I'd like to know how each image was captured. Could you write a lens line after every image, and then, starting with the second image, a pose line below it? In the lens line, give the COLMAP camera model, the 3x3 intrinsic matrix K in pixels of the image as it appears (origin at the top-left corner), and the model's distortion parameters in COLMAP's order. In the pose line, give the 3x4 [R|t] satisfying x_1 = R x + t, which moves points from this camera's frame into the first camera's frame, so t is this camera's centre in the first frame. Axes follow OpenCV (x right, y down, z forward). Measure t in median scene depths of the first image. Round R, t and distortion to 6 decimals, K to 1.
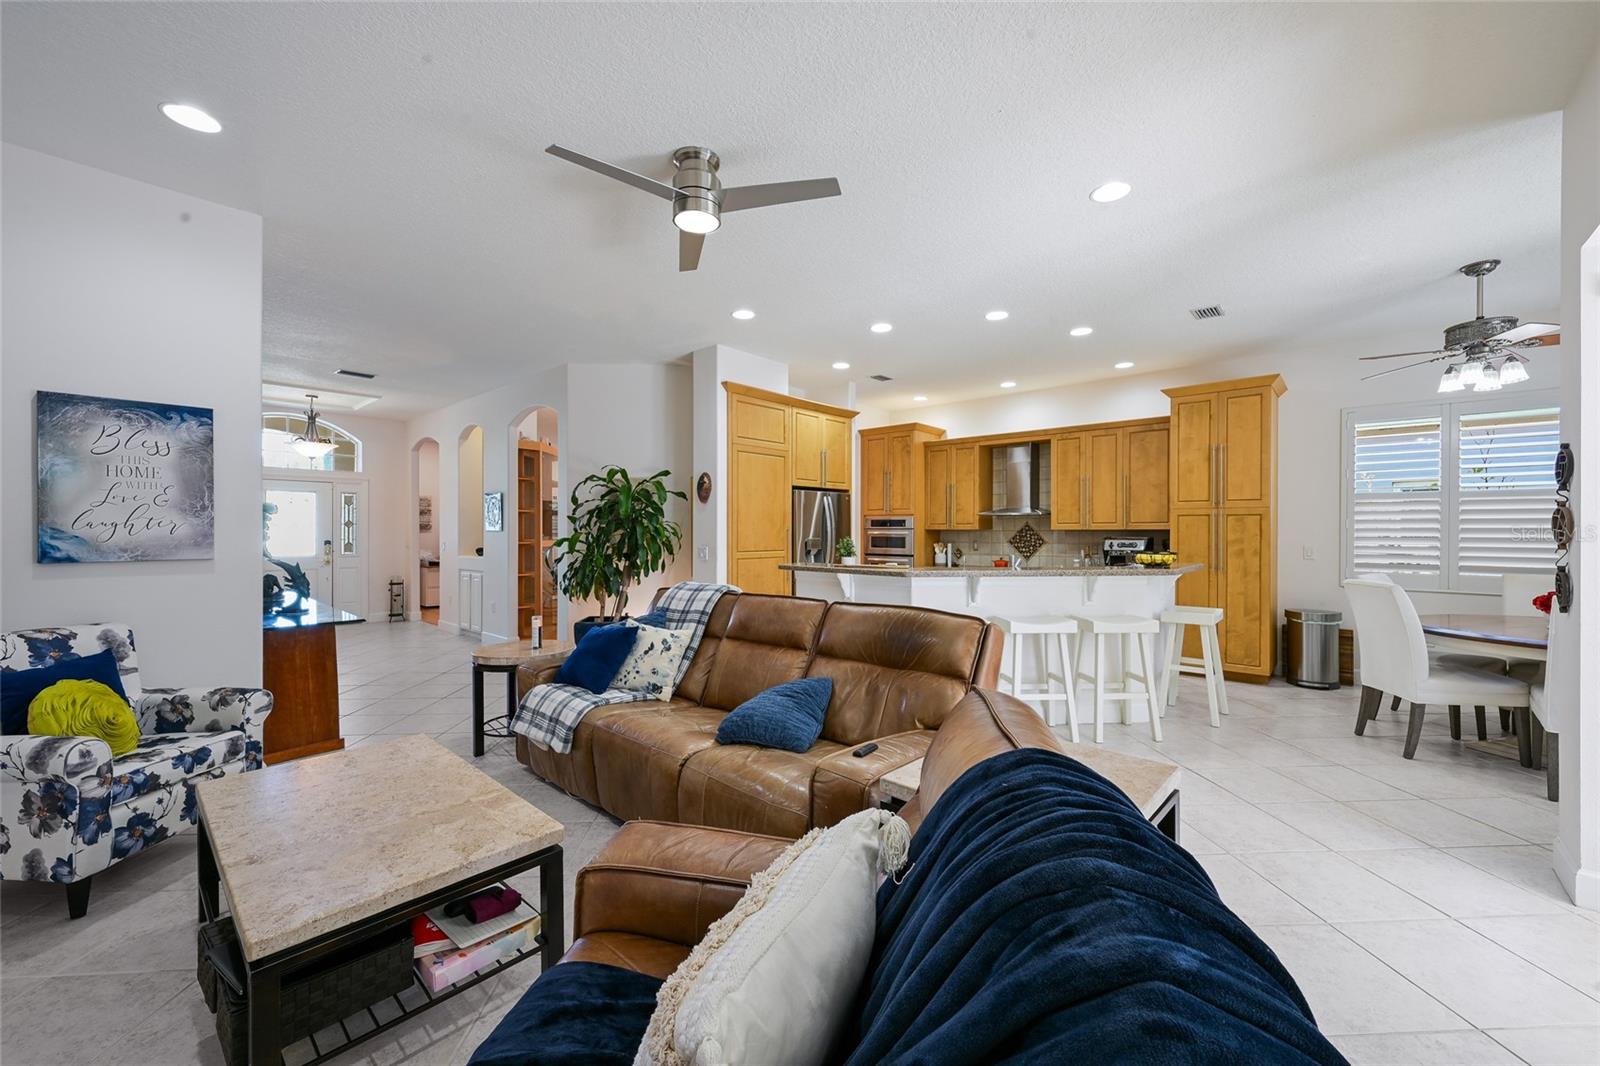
lens RADIAL K [[627.3, 0, 807.4], [0, 627.3, 526.2], [0, 0, 1]] dist [-0.000680, 0.001879]
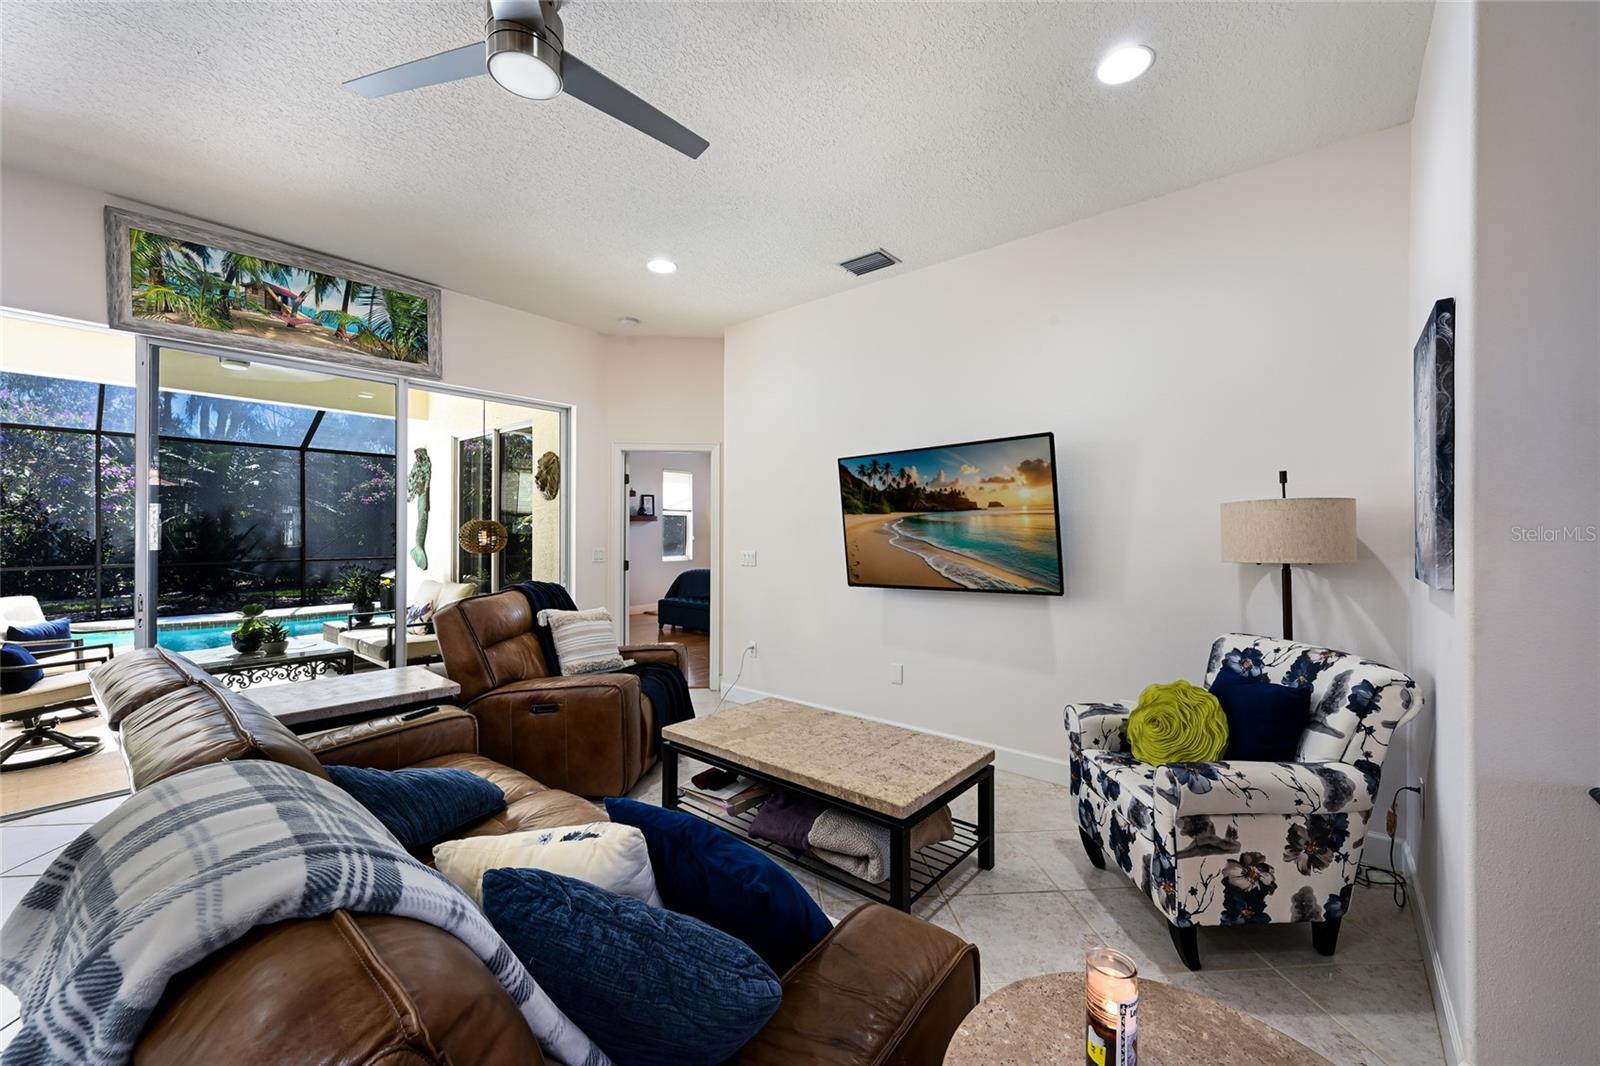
lens RADIAL K [[627.3, 0, 806.4], [0, 627.3, 529.1], [0, 0, 1]] dist [-0.000680, 0.001879]
pose [[-0.999490, -0.005868, -0.031403, -0.310644], [-0.005515, 0.999921, -0.011314, 0.009074], [0.031467, -0.011135, -0.999443, 1.141554]]
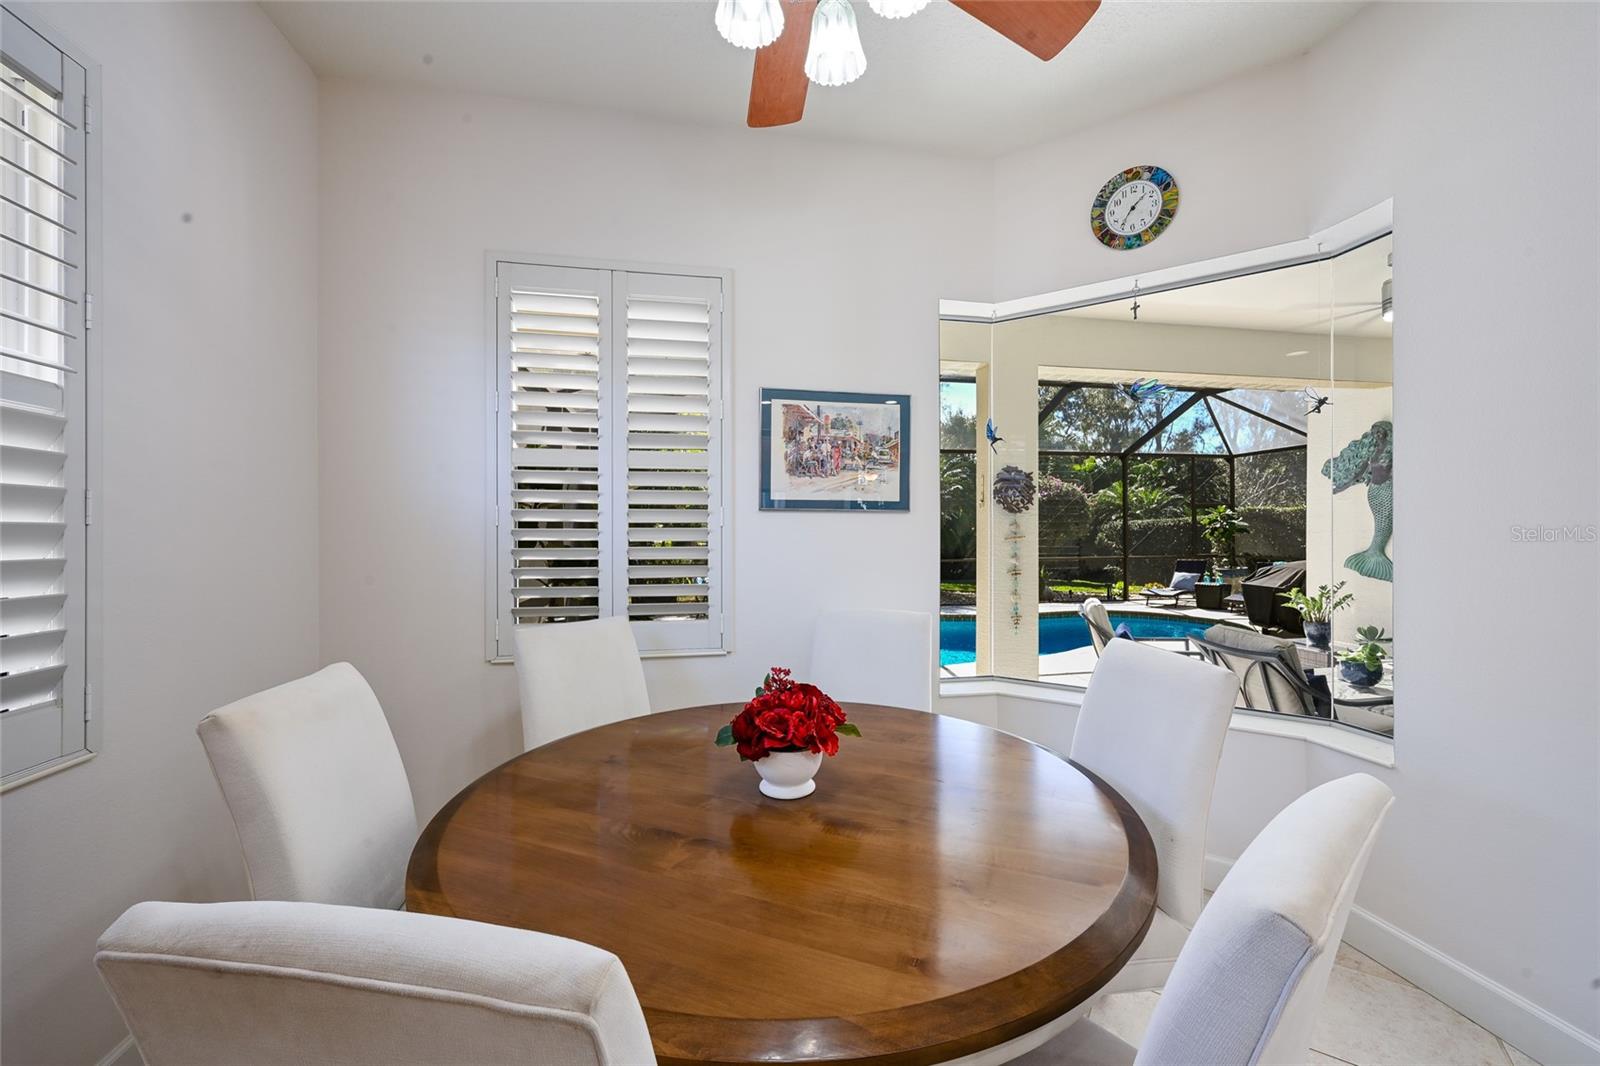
lens RADIAL K [[627.3, 0, 809.1], [0, 627.3, 528.2], [0, 0, 1]] dist [-0.000680, 0.001879]
pose [[-0.789214, 0.000214, 0.614118, 0.869691], [-0.002573, 0.999990, -0.003655, 0.008011], [-0.614113, -0.004465, -0.789206, 1.174360]]
